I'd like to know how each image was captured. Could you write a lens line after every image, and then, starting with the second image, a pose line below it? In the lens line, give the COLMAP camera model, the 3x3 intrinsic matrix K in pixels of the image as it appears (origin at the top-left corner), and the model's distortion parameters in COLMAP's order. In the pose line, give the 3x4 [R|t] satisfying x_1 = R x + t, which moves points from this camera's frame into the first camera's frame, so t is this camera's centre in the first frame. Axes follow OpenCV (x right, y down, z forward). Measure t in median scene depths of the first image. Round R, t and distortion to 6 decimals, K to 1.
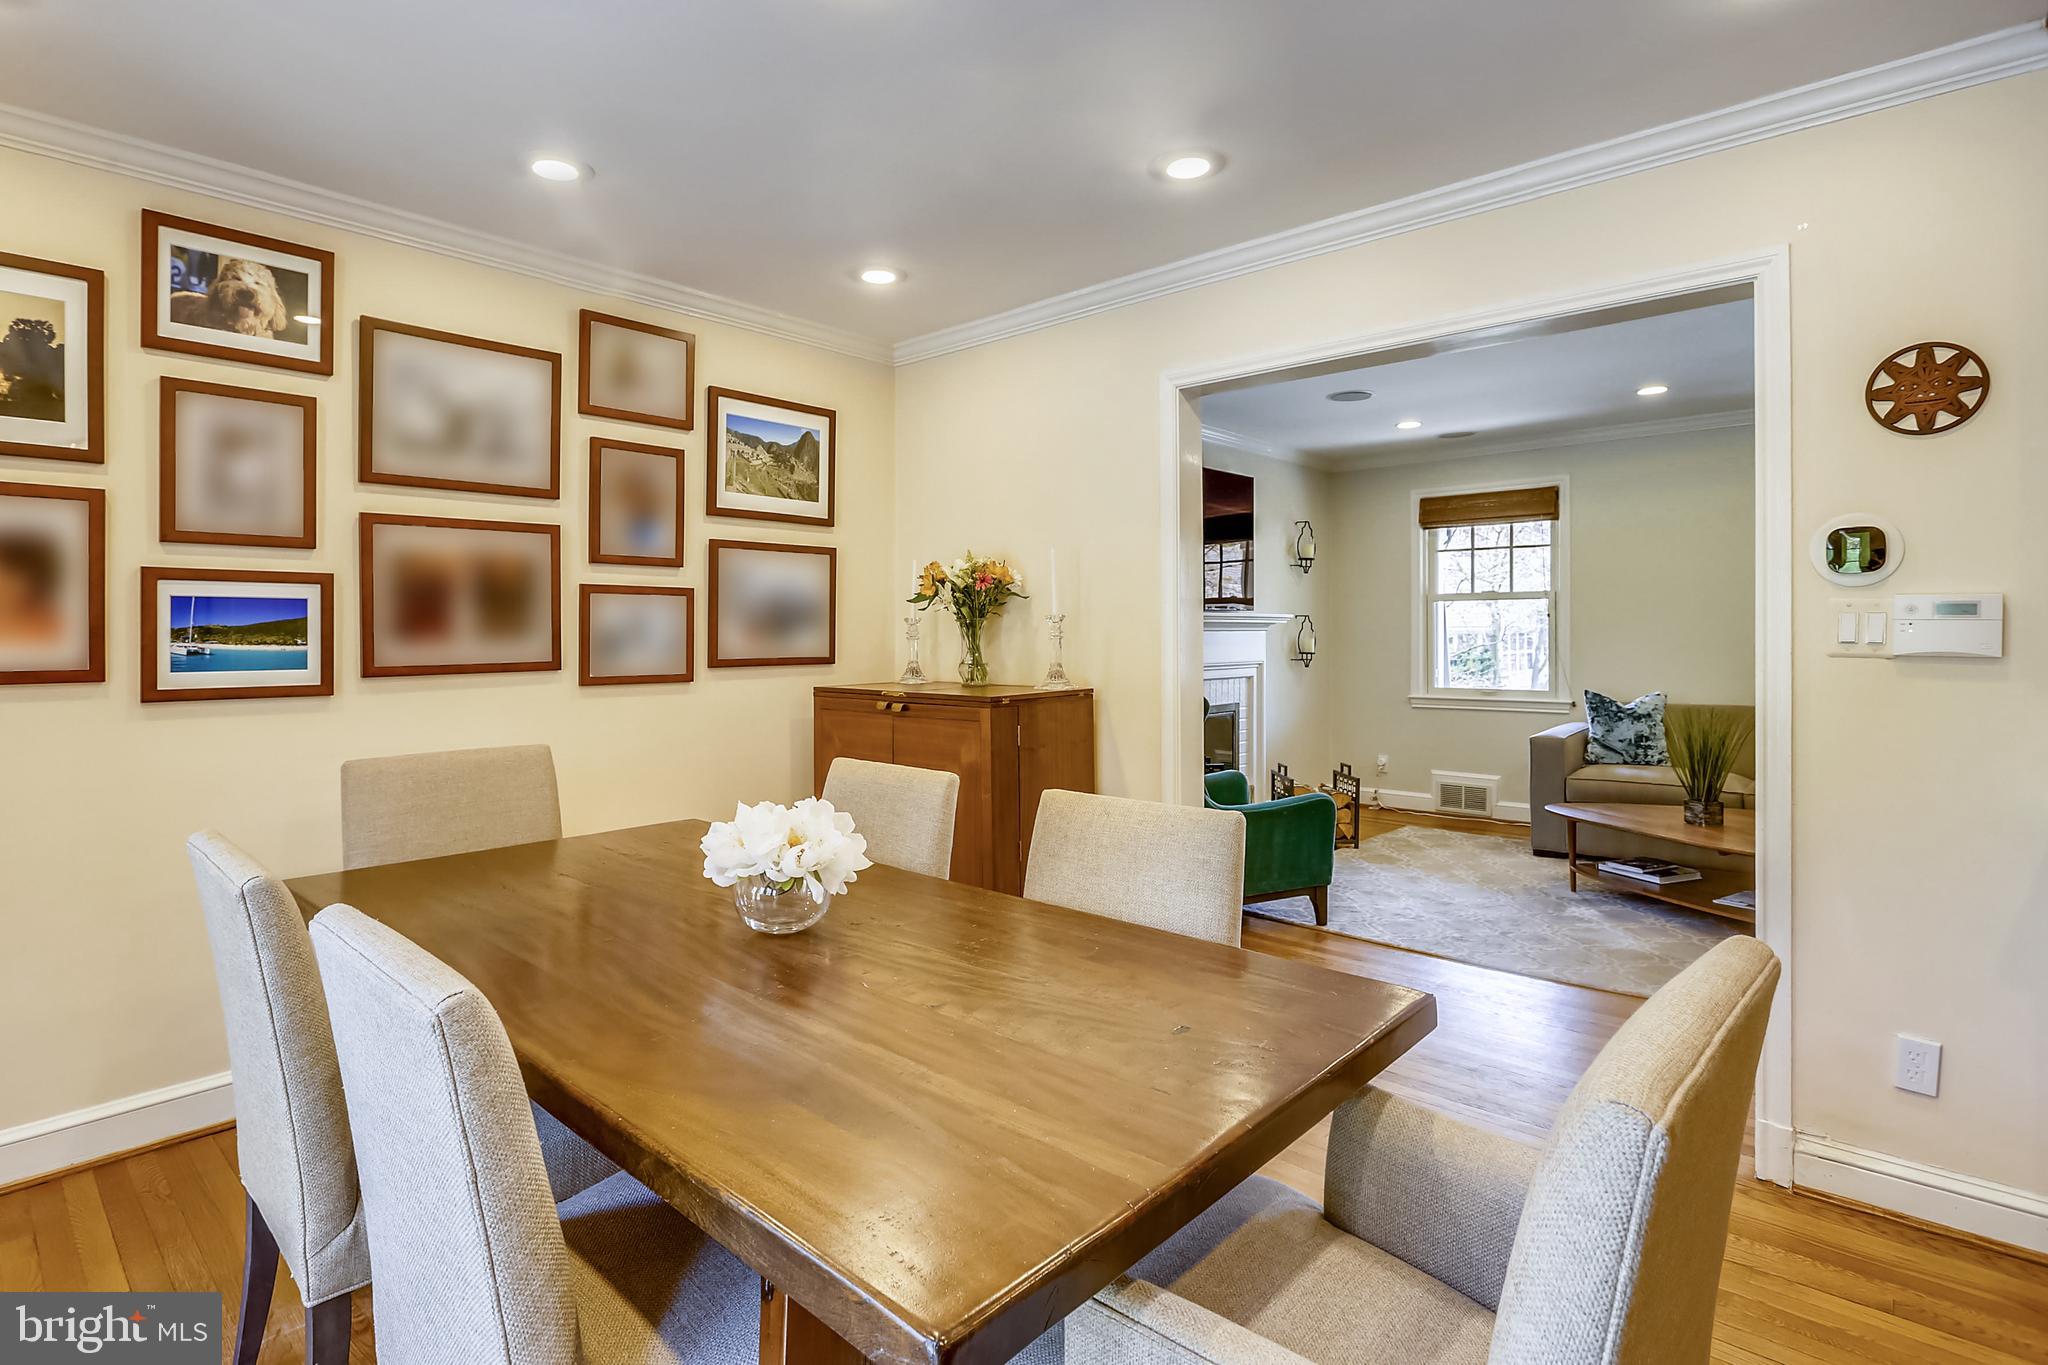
lens RADIAL K [[1003.1, 0, 1045.0], [0, 1003.1, 640.3], [0, 0, 1]] dist [-0.034977, 0.005472]
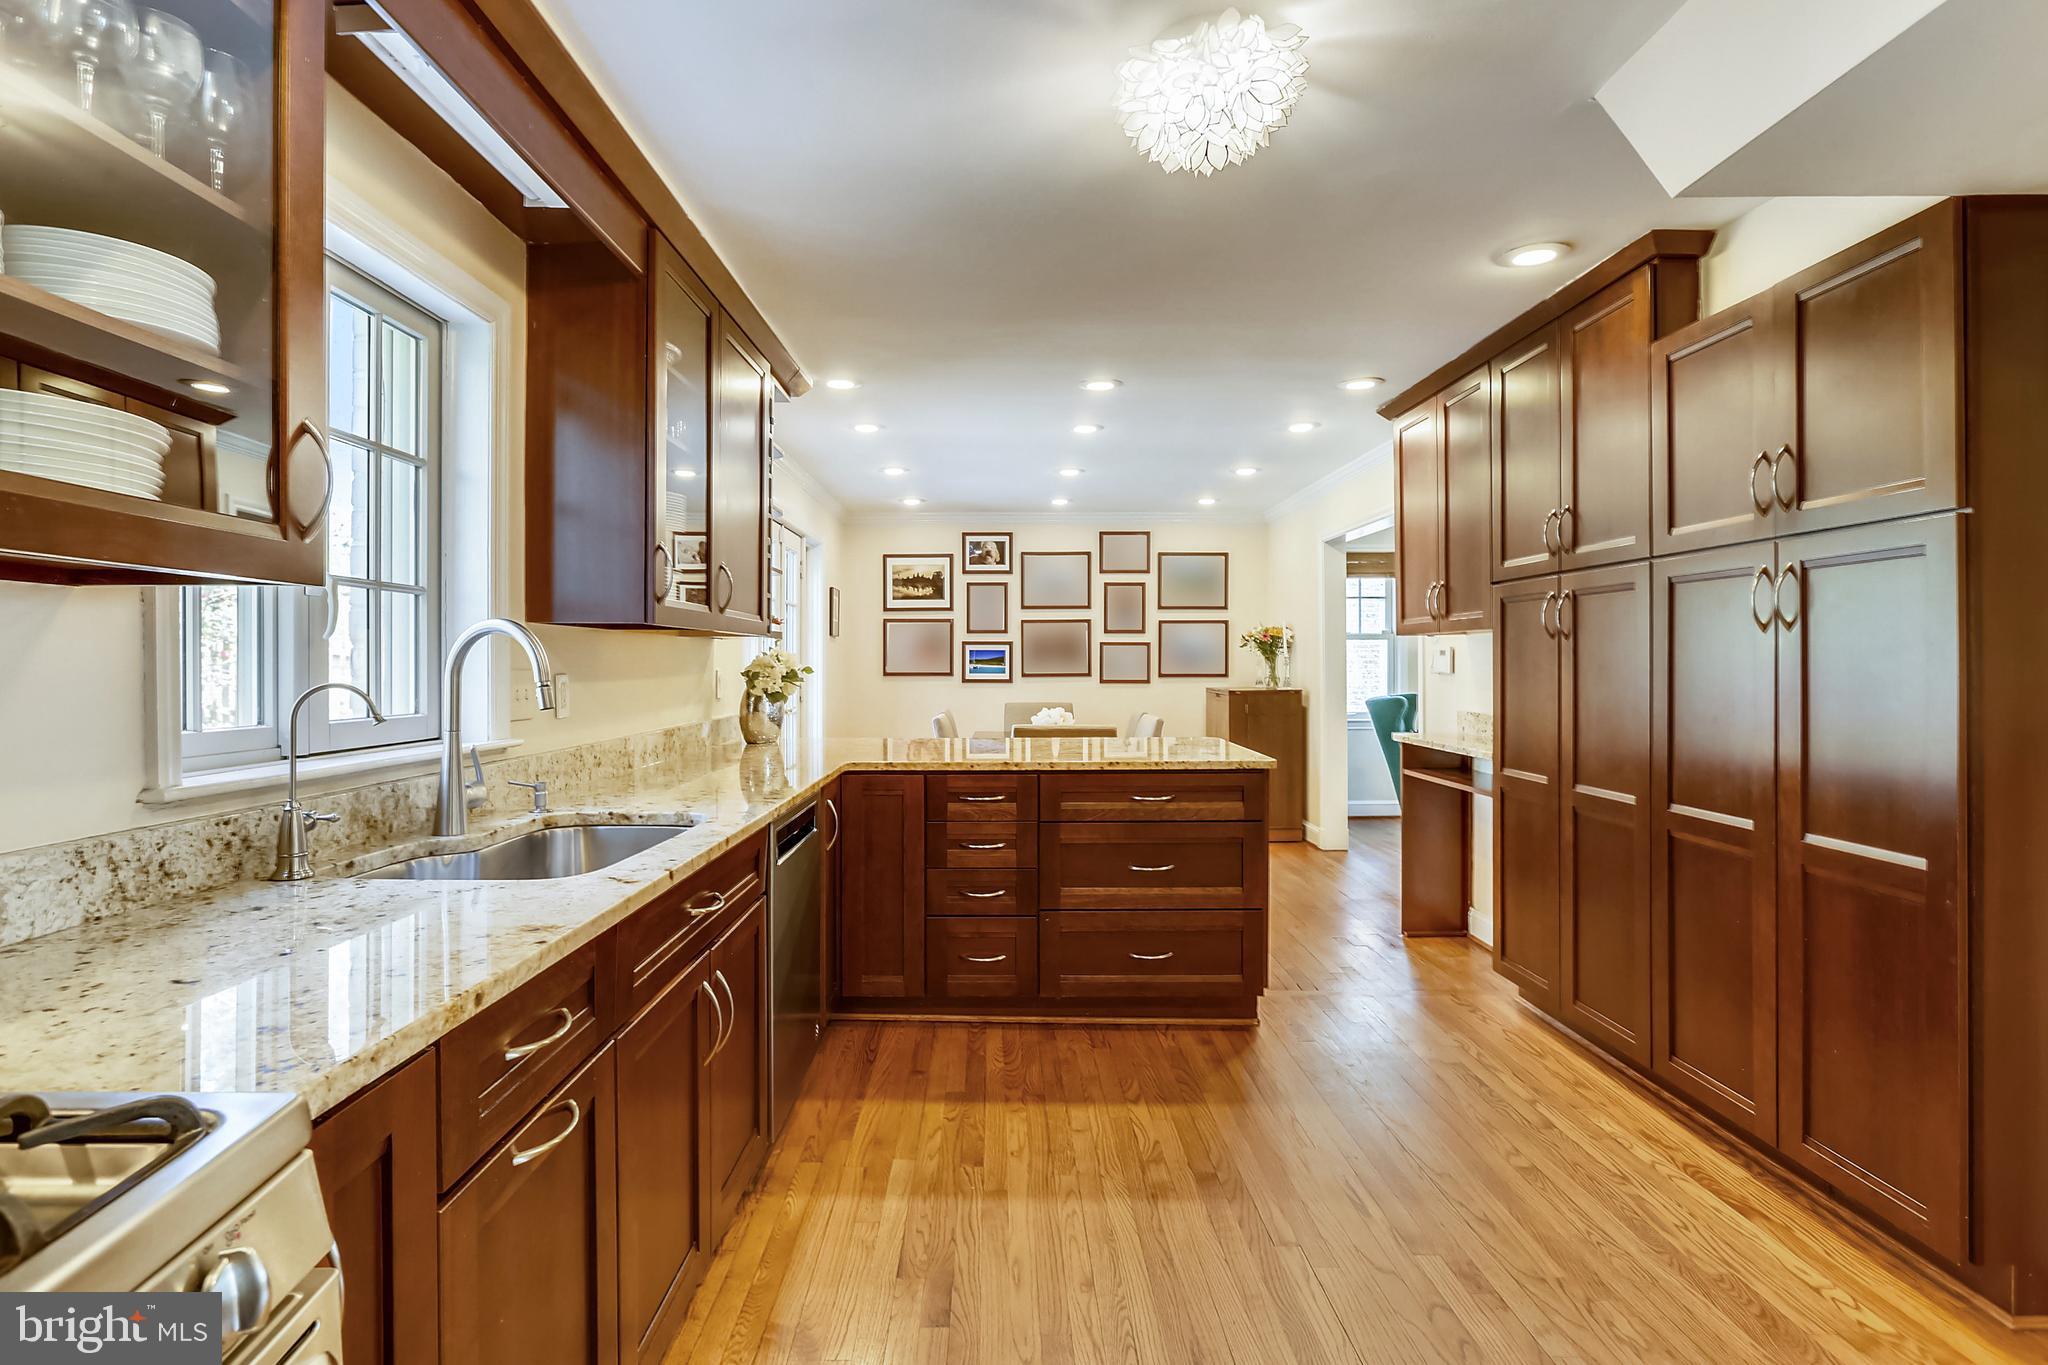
lens RADIAL K [[1003.1, 0, 1032.8], [0, 1003.1, 674.5], [0, 0, 1]] dist [-0.034977, 0.005472]
pose [[0.697524, -0.000893, -0.716561, 1.096811], [-0.006514, 0.999950, -0.007586, 0.040047], [0.716532, 0.009959, 0.697483, -0.780691]]
